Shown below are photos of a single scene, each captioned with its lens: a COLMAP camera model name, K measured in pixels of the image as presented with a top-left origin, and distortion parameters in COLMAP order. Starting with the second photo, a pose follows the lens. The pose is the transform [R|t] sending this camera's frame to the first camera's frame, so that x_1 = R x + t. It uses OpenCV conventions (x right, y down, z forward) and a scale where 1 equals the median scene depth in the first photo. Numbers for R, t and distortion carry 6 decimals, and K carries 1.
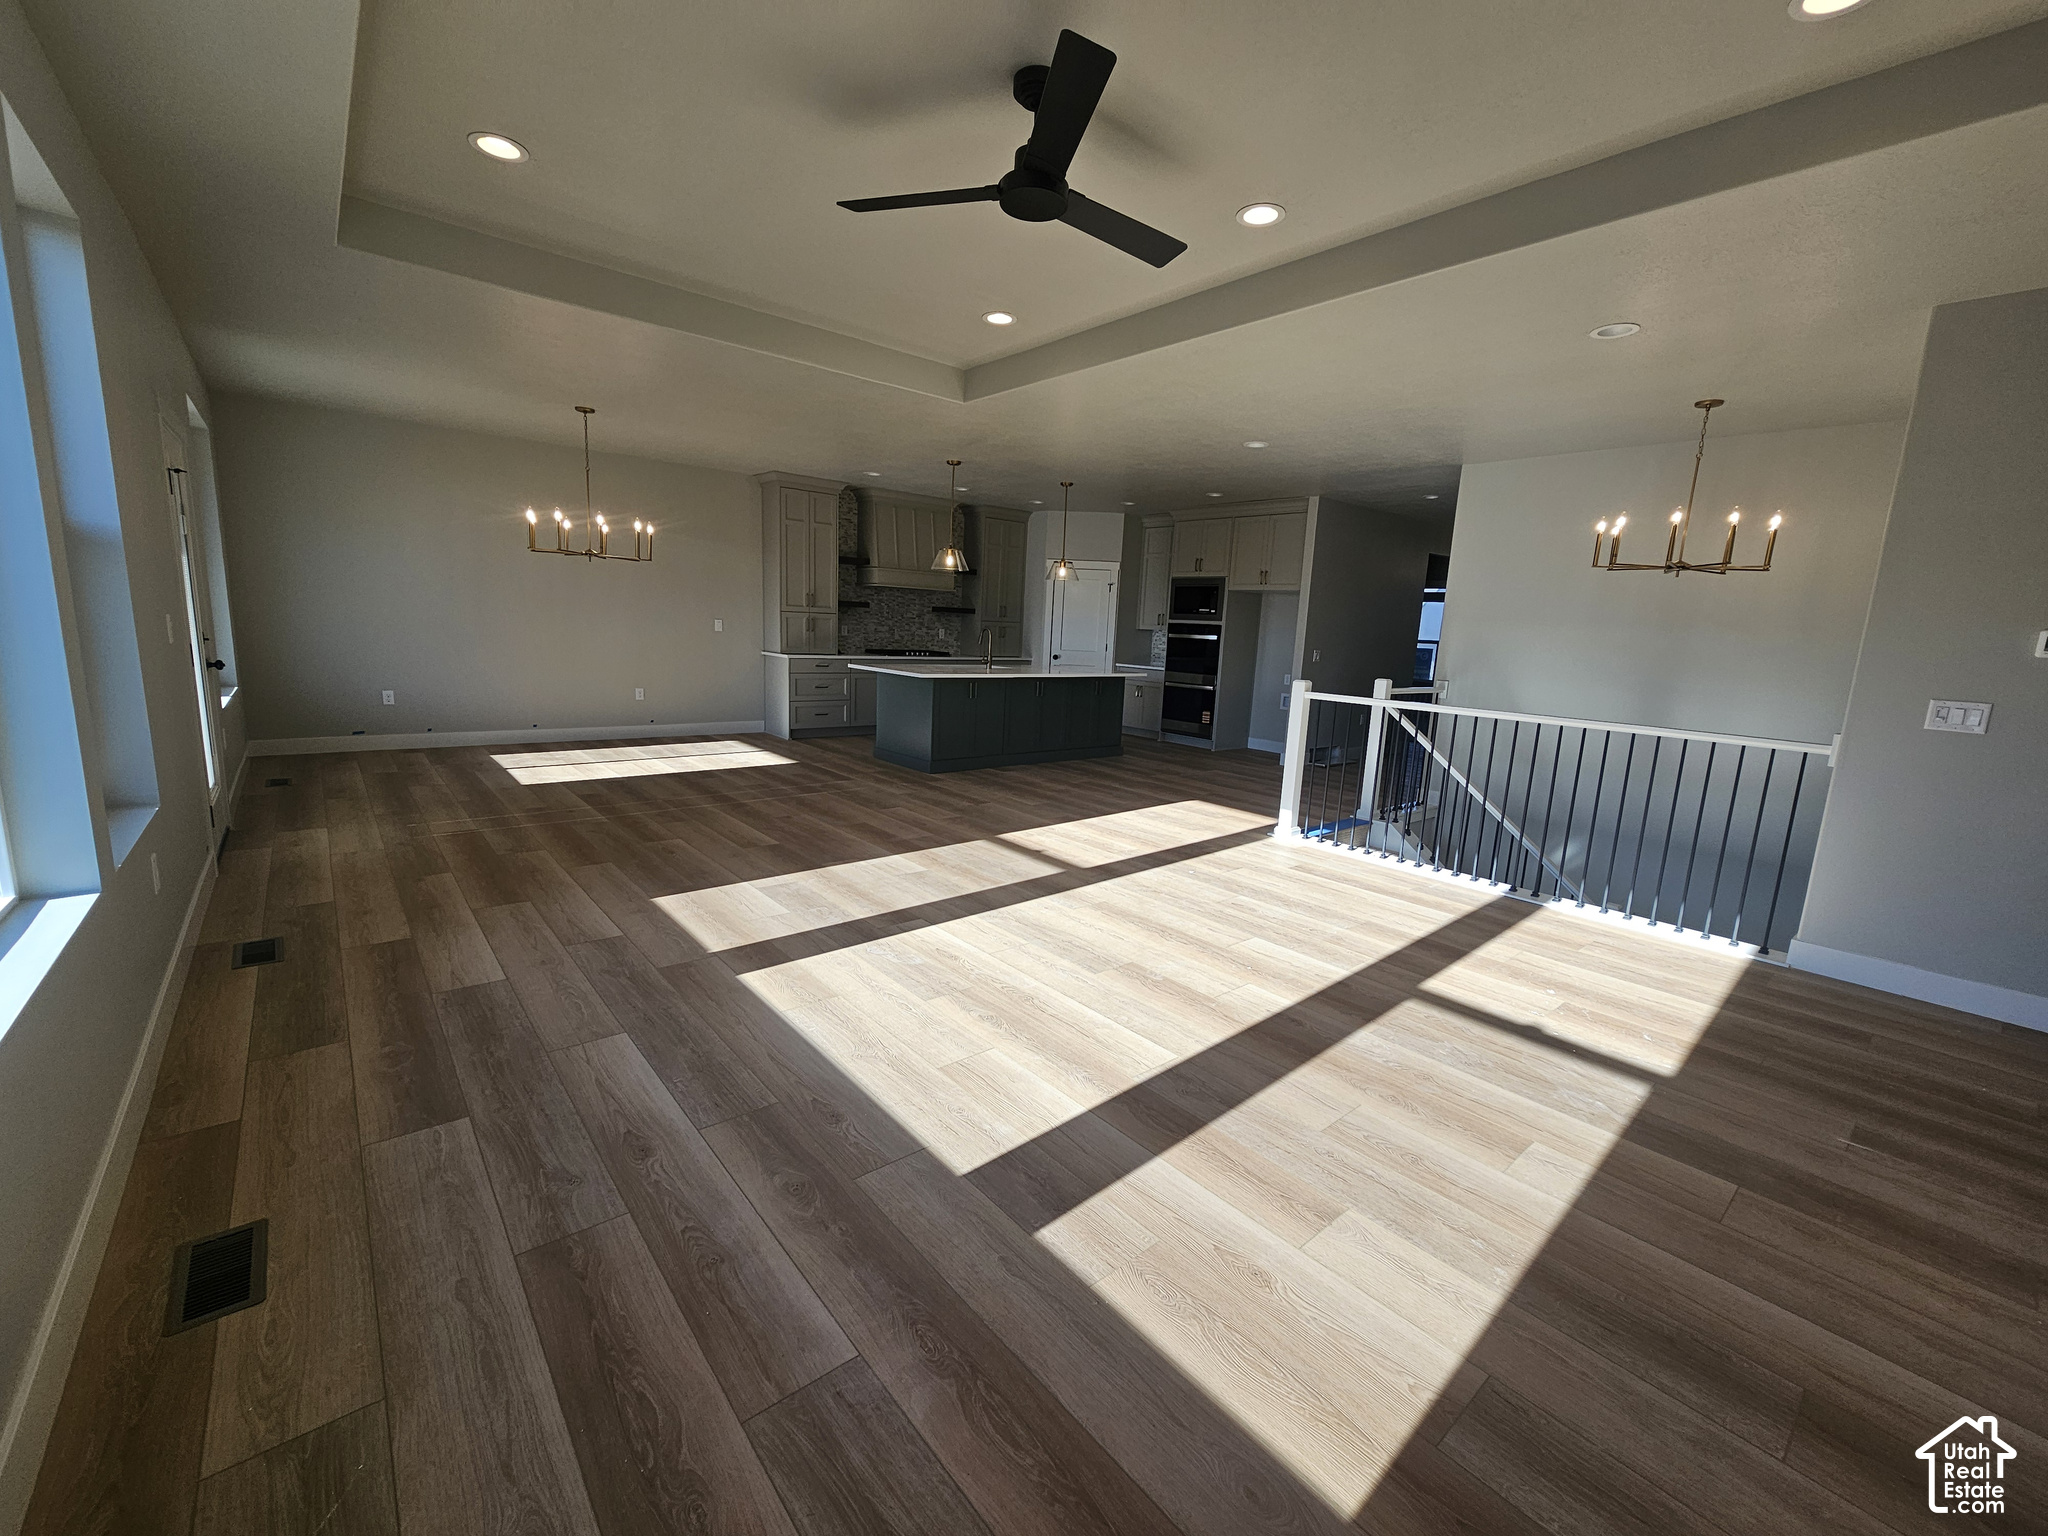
lens RADIAL K [[839.8, 0, 1010.9], [0, 839.8, 773.0], [0, 0, 1]] dist [-0.001778, 0.000382]
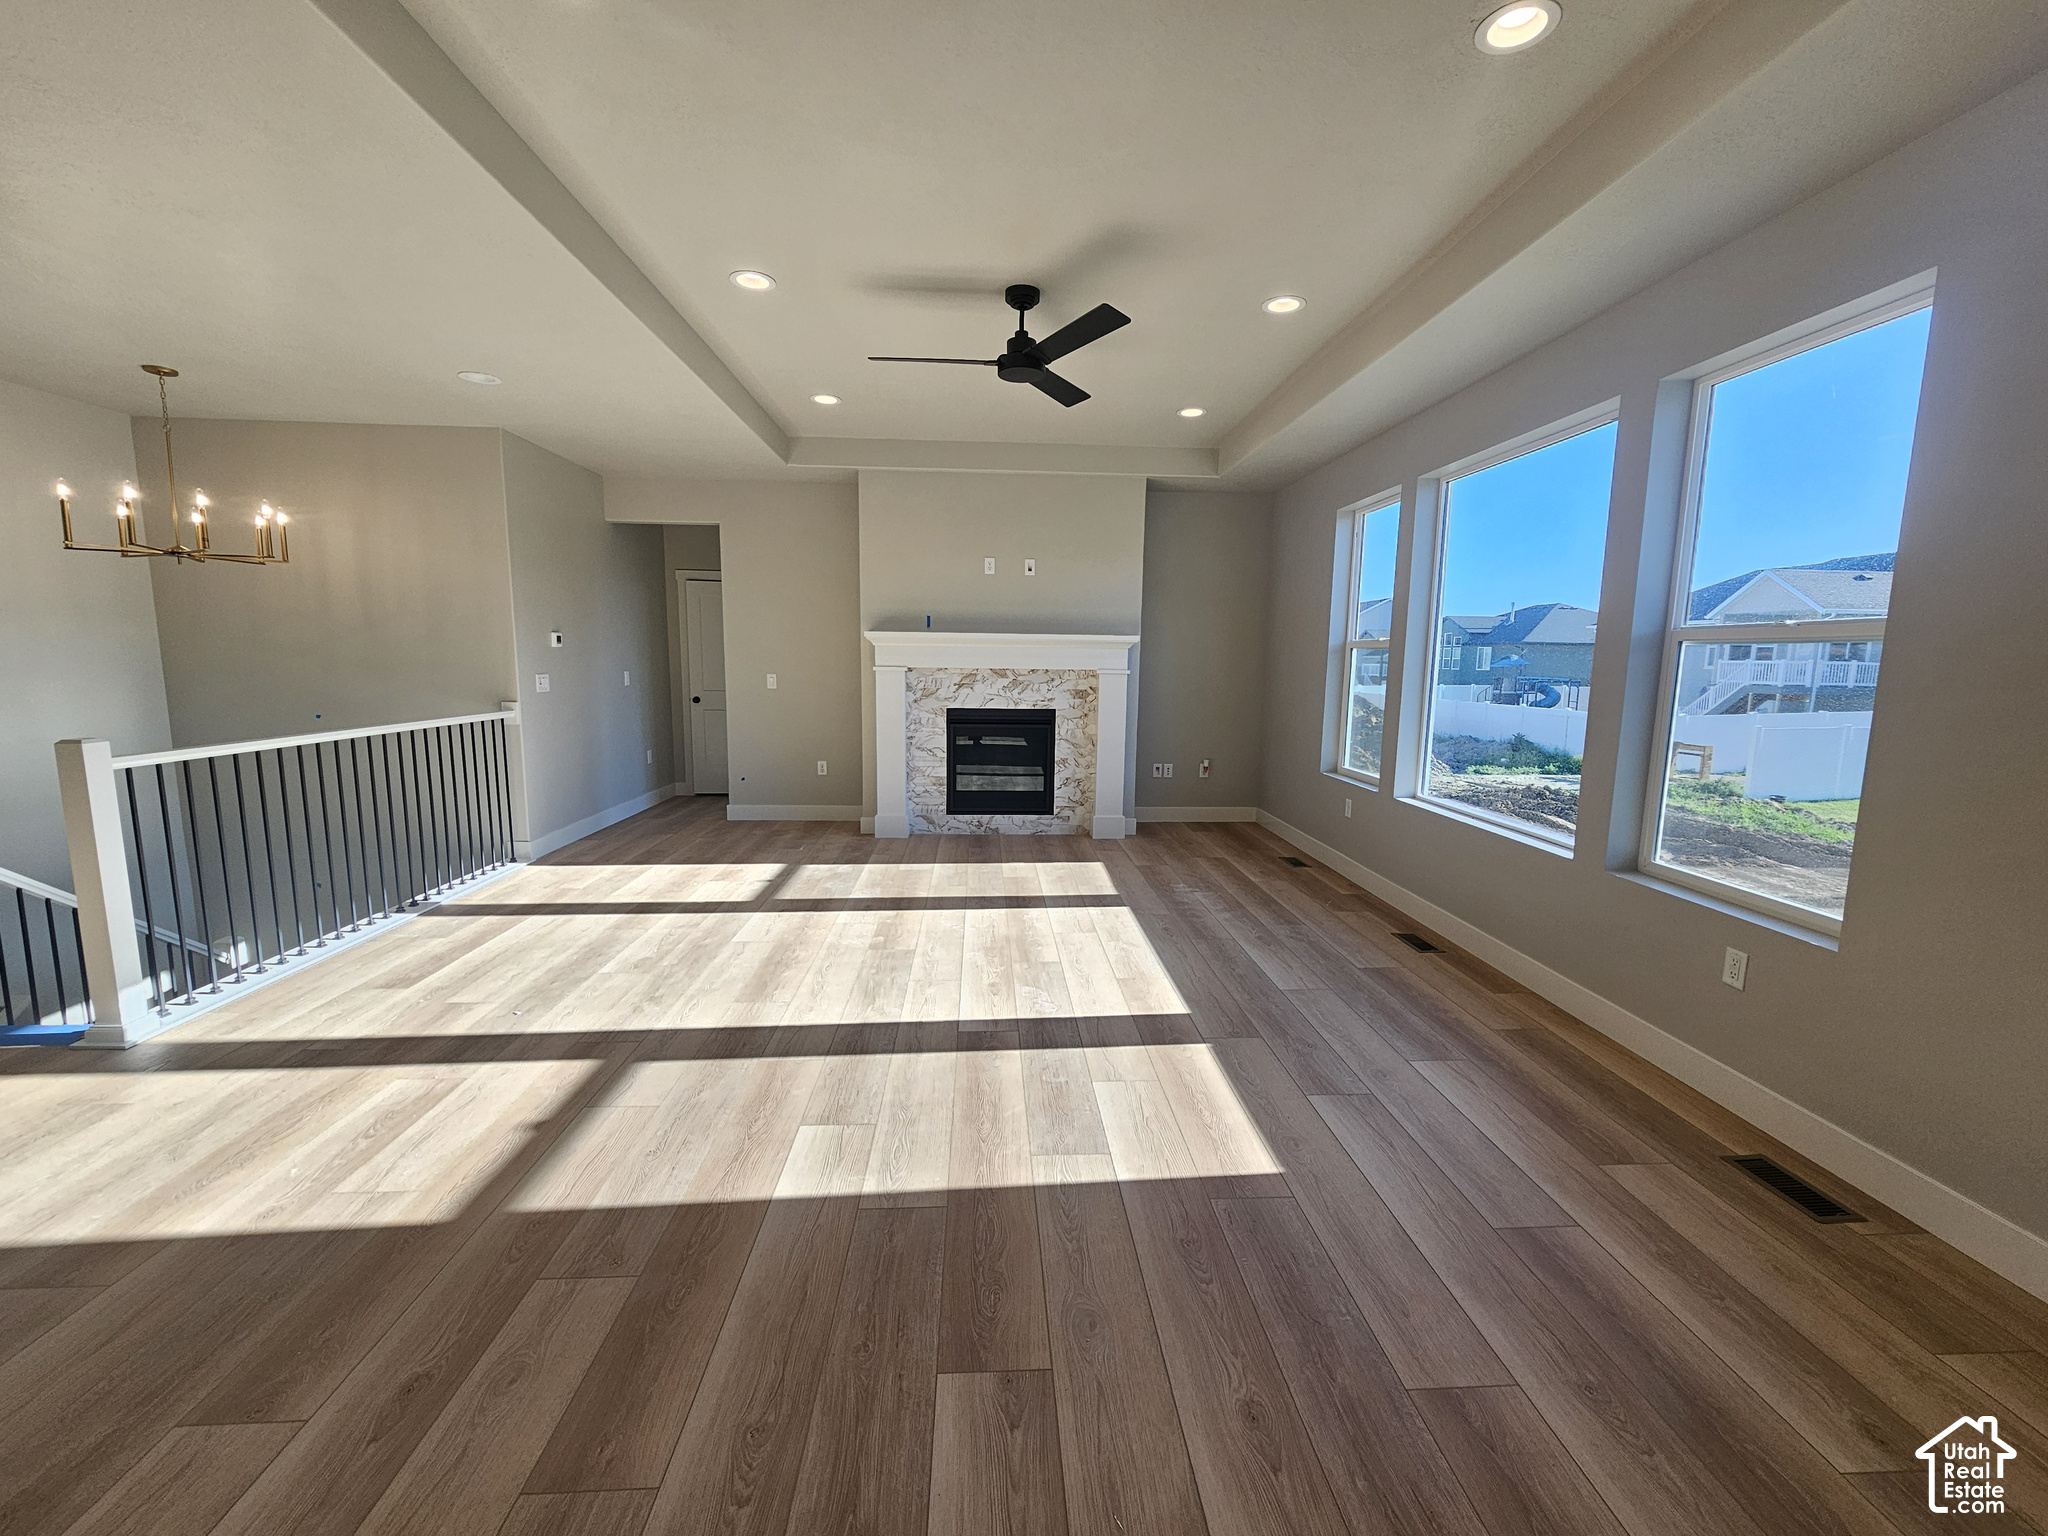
lens RADIAL K [[839.8, 0, 1023.3], [0, 839.8, 770.1], [0, 0, 1]] dist [-0.001778, 0.000382]
pose [[-0.803942, -0.139176, 0.578193, -0.589091], [0.051557, 0.952260, 0.300904, -0.311385], [-0.592469, 0.271719, -0.758386, 1.490541]]
